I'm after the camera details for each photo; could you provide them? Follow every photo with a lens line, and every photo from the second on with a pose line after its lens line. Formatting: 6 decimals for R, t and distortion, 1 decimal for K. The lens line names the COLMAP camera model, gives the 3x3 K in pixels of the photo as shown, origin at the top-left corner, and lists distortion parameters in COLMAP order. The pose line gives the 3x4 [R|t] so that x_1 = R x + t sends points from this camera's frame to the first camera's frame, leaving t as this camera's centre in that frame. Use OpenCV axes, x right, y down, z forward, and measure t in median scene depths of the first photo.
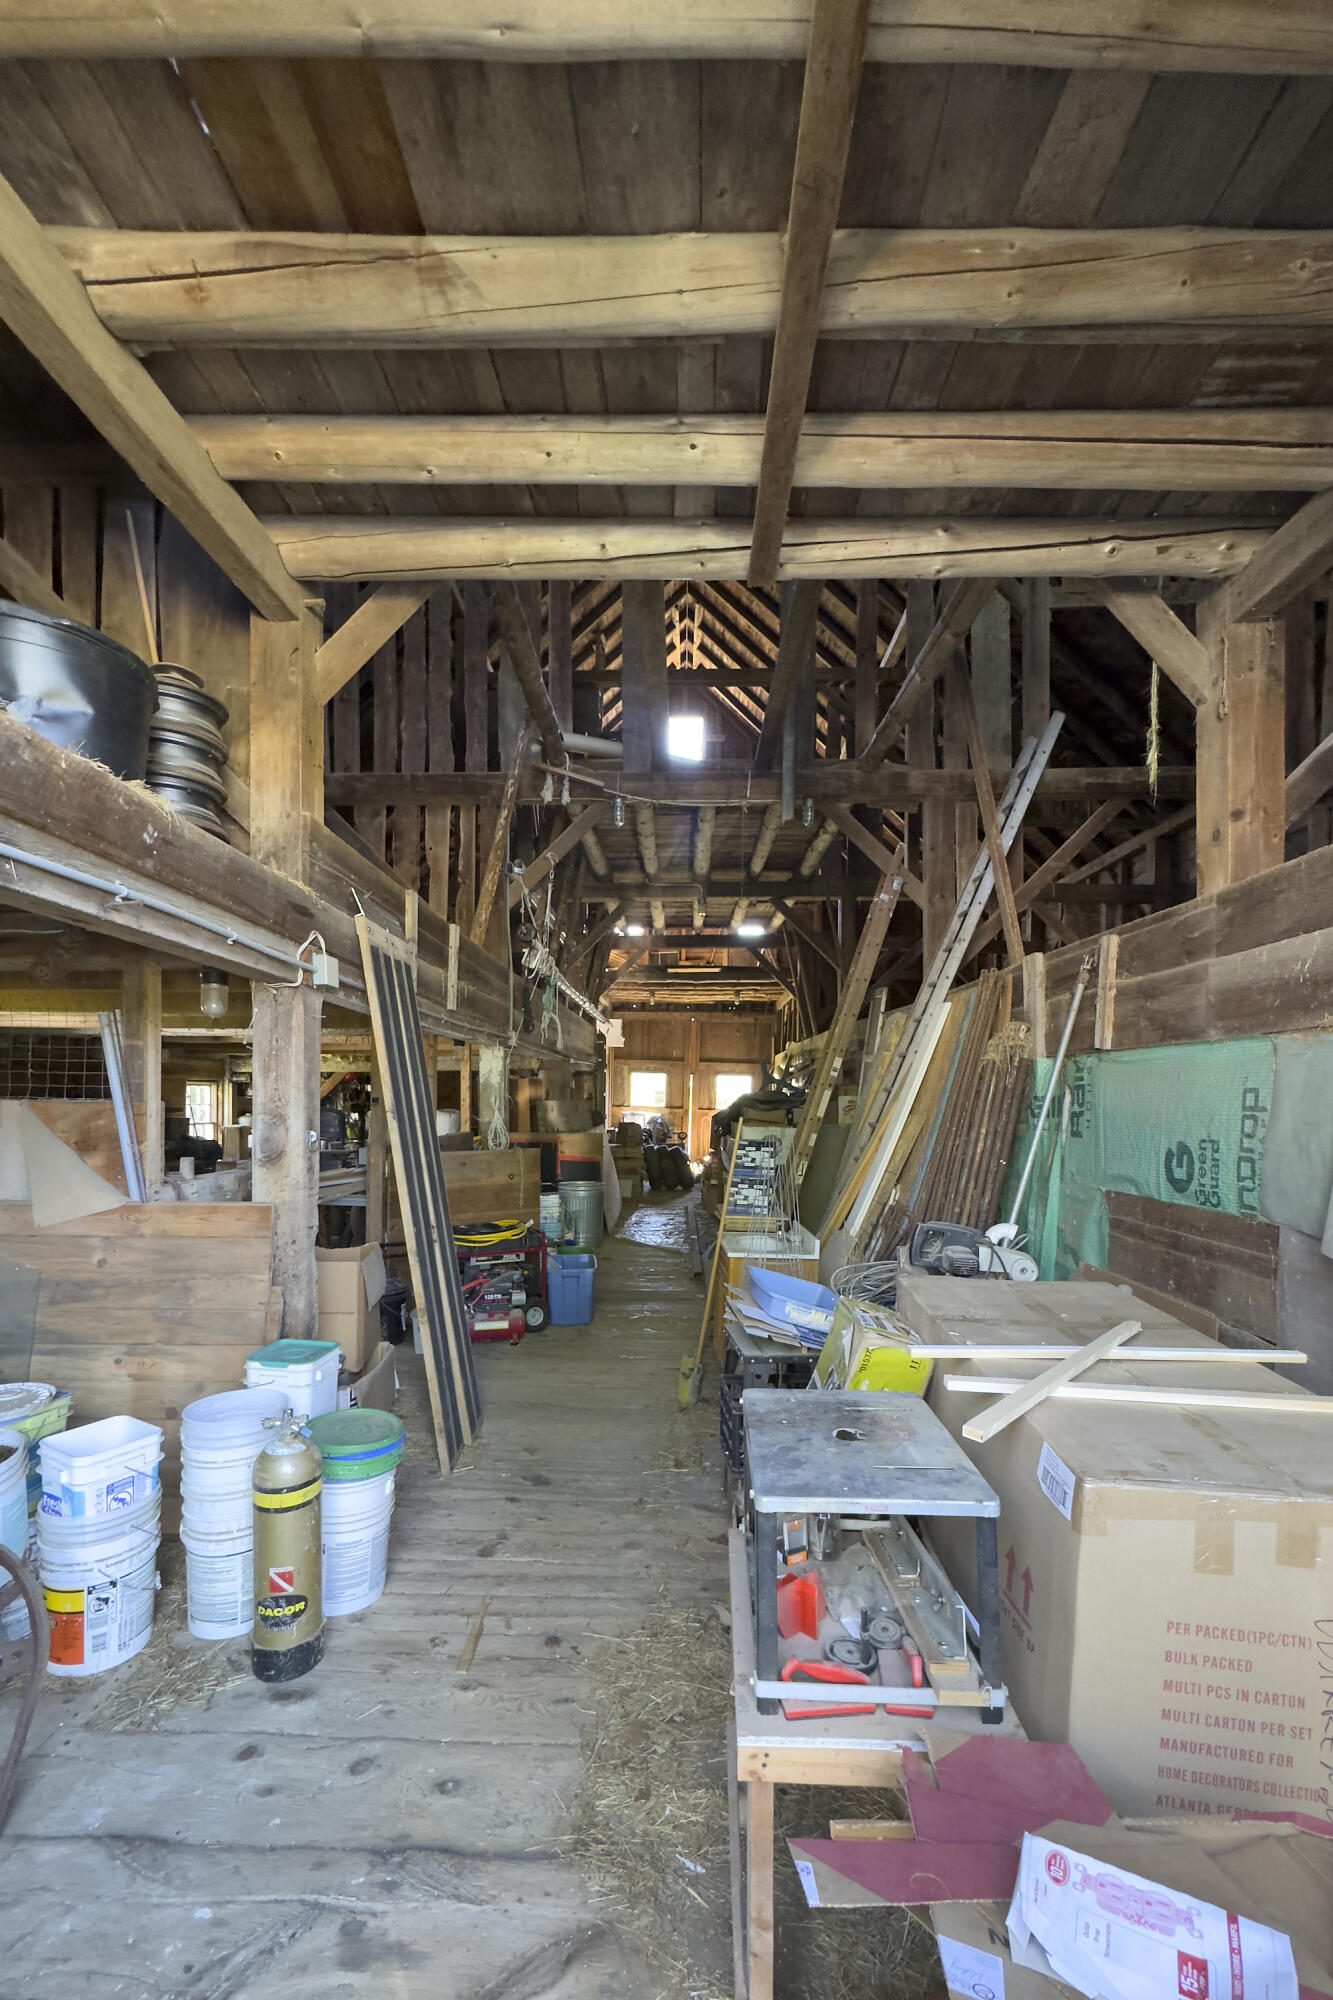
lens RADIAL K [[825.7, 0, 674.2], [0, 825.7, 1101.9], [0, 0, 1]] dist [-0.001205, 0.000200]
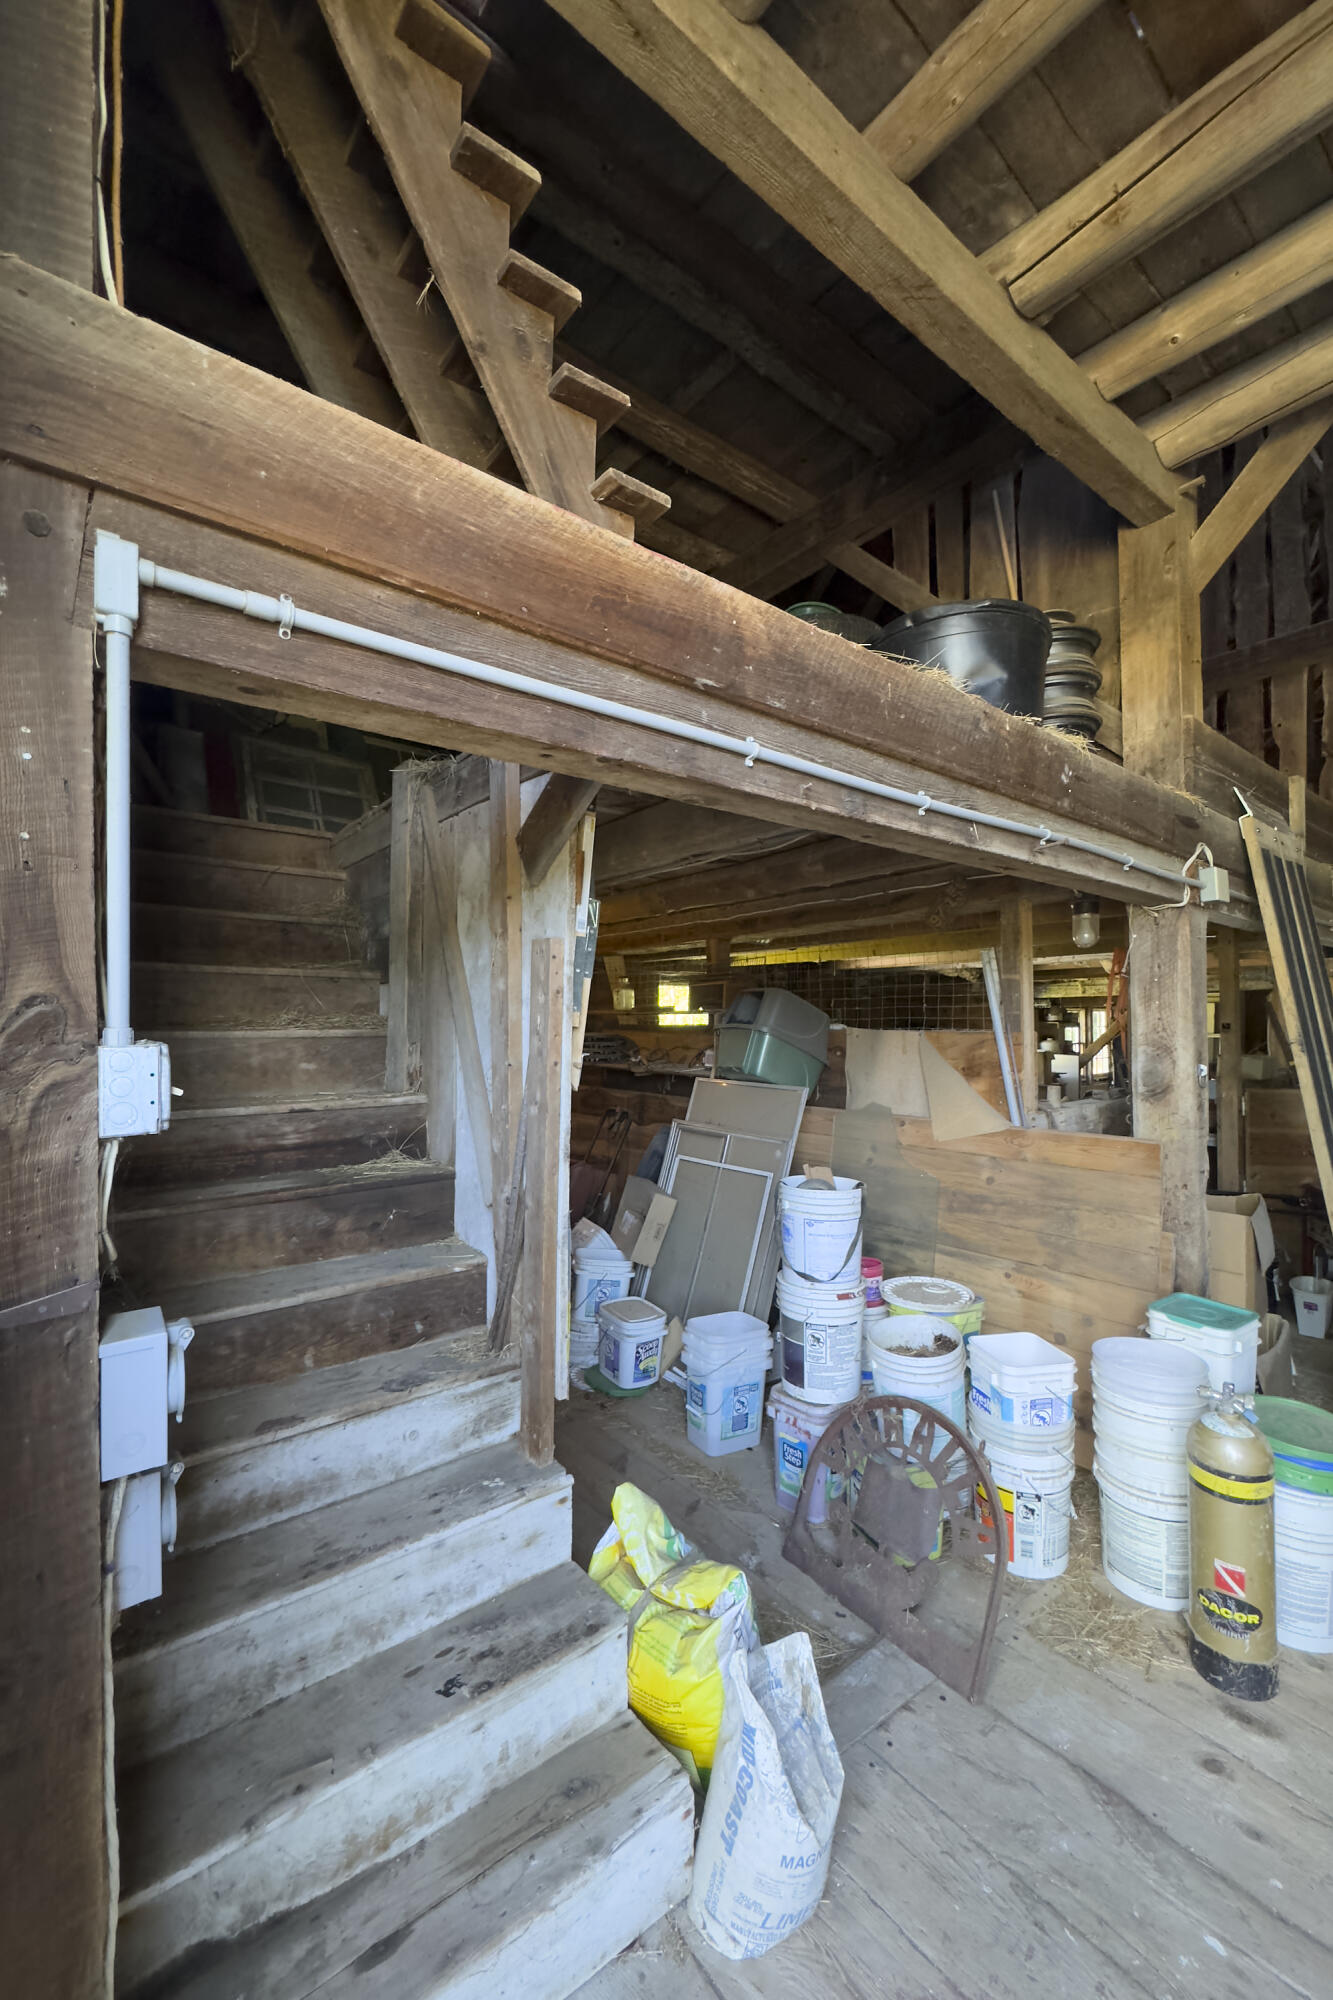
lens RADIAL K [[825.7, 0, 674.1], [0, 825.7, 1009.1], [0, 0, 1]] dist [-0.001205, 0.000200]
pose [[0.635165, -0.023740, -0.772012, -0.115709], [0.008505, 0.999682, -0.023744, -0.009126], [0.772330, 0.008516, 0.635165, -0.017335]]
